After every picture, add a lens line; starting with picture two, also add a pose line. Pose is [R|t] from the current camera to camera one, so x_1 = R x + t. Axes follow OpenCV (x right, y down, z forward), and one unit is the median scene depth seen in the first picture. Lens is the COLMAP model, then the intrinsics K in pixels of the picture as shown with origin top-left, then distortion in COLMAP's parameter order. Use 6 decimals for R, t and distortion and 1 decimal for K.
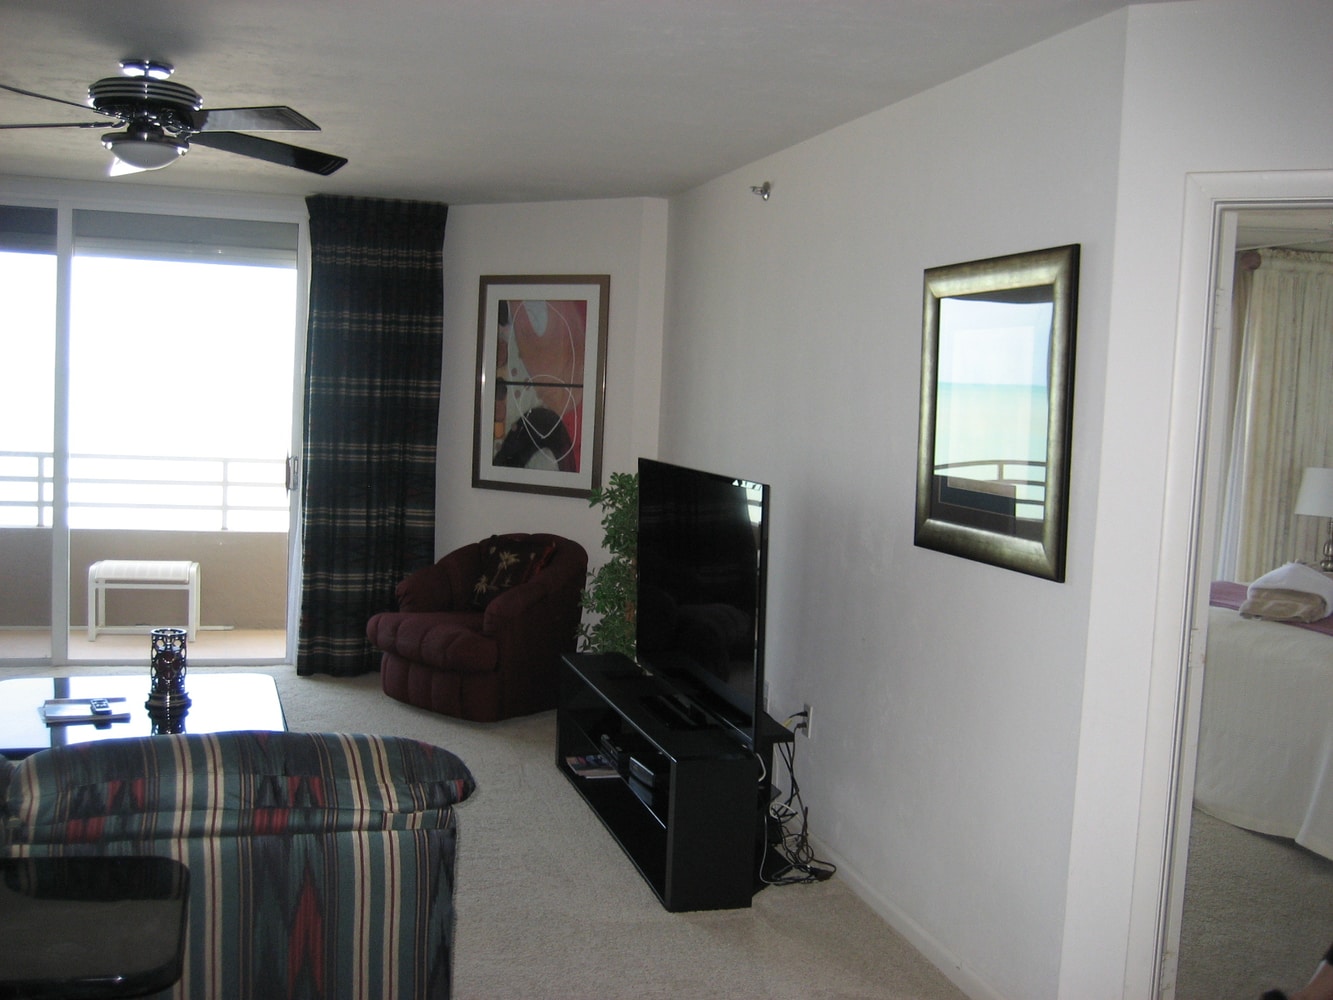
lens RADIAL K [[1453.8, 0, 666.5], [0, 1453.8, 500.0], [0, 0, 1]] dist [-0.017044, -0.020043]
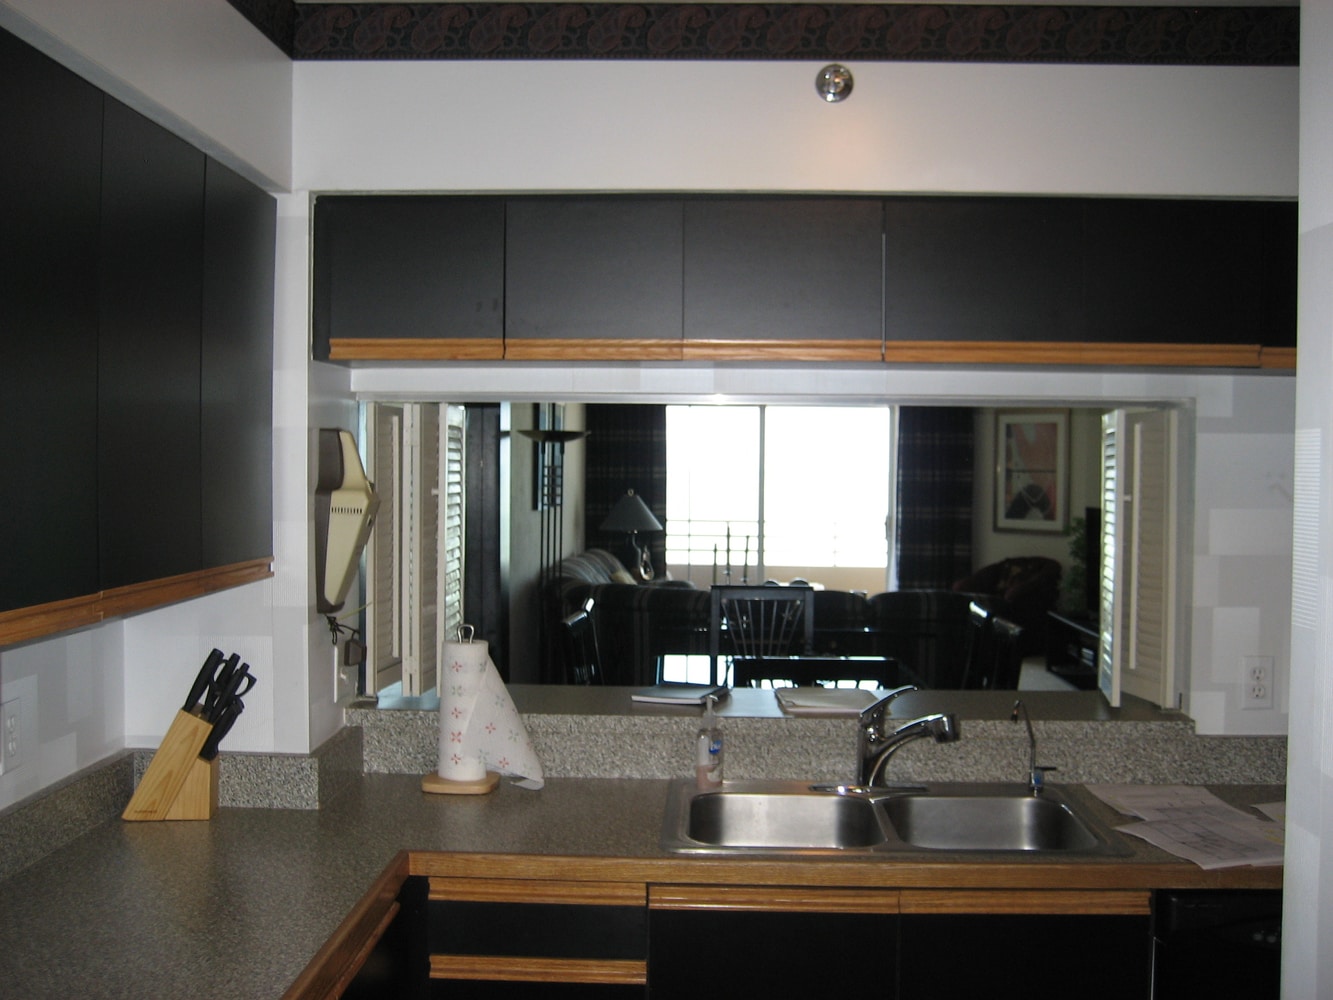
lens RADIAL K [[1571.3, 0, 666.5], [0, 1571.3, 500.0], [0, 0, 1]] dist [-0.106100, -0.003408]
pose [[0.952969, -0.026622, -0.301897, 0.046765], [0.007469, 0.997895, -0.064418, 0.056027], [0.302976, 0.059133, 0.951162, -0.707843]]
